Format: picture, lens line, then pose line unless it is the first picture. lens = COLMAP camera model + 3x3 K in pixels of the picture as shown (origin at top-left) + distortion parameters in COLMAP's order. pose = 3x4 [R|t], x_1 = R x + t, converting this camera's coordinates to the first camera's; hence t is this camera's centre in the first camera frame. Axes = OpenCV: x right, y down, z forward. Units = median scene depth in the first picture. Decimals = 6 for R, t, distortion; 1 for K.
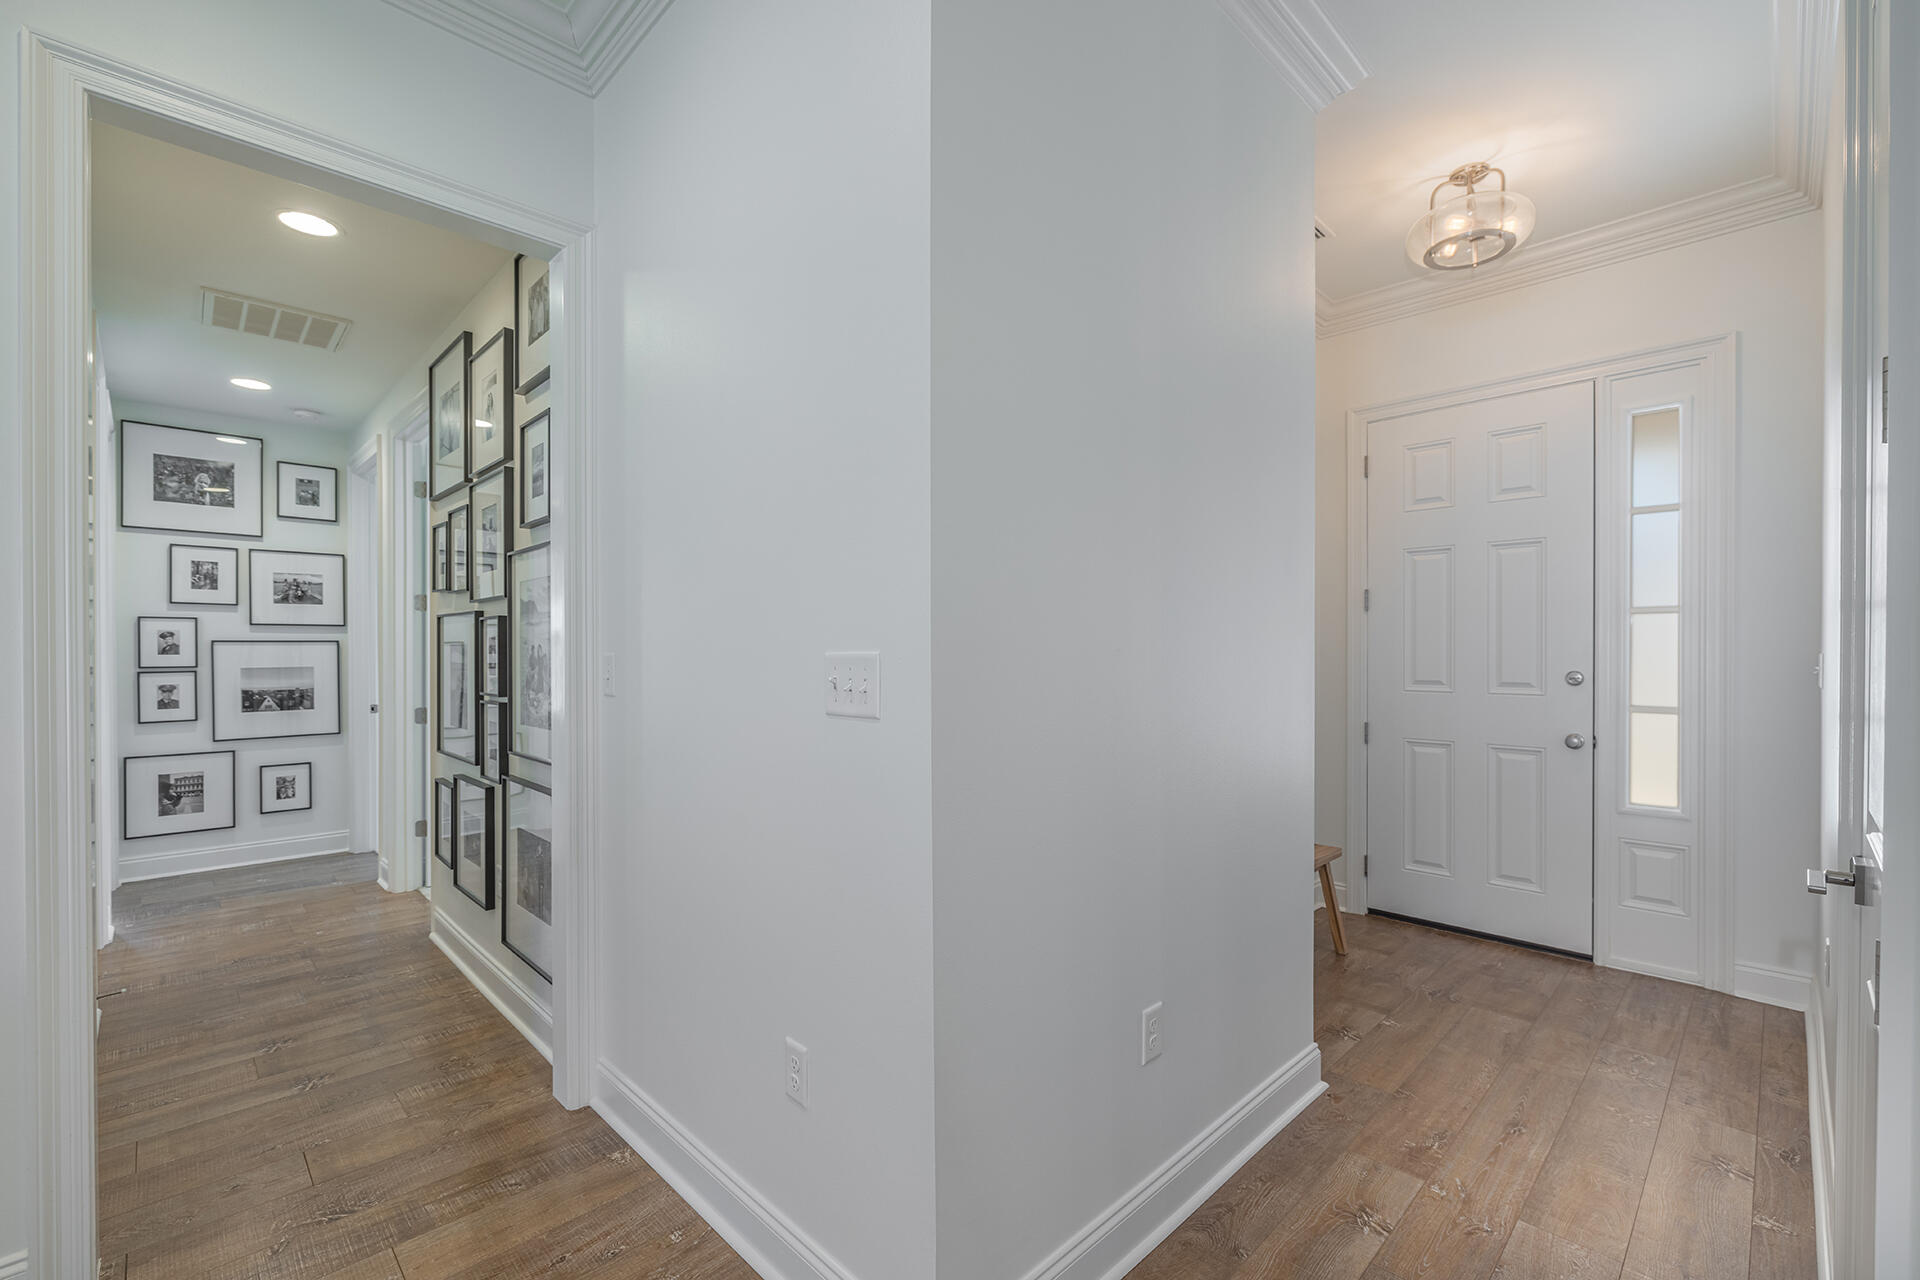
lens RADIAL K [[808.3, 0, 965.5], [0, 808.3, 651.6], [0, 0, 1]] dist [-0.001199, 0.001612]
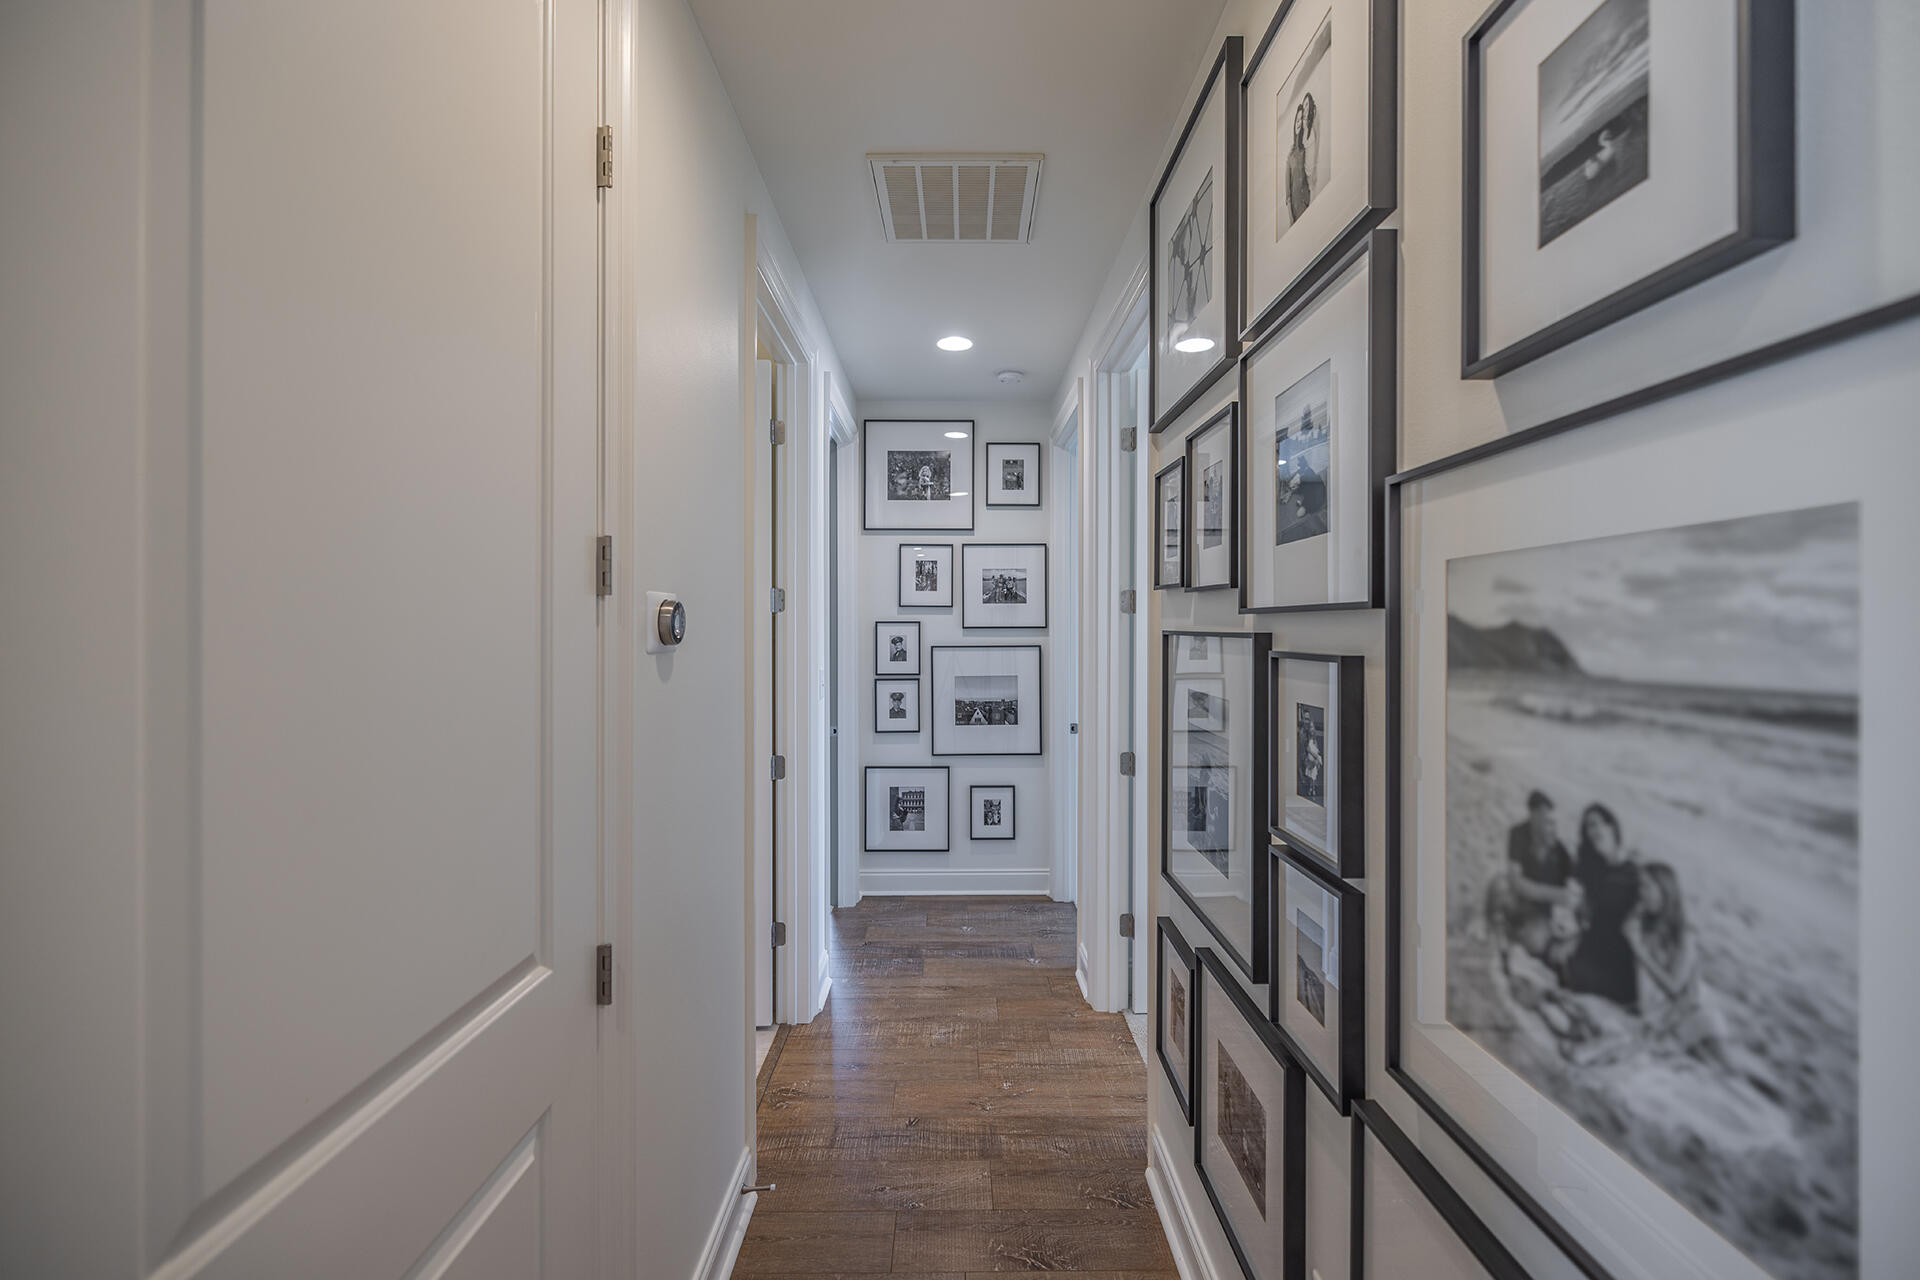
lens RADIAL K [[808.3, 0, 961.3], [0, 808.3, 632.5], [0, 0, 1]] dist [-0.001199, 0.001612]
pose [[0.714674, 0.006097, -0.699431, -0.268564], [-0.004100, 0.999981, 0.004527, -0.034249], [0.699445, -0.000368, 0.714686, 0.372374]]
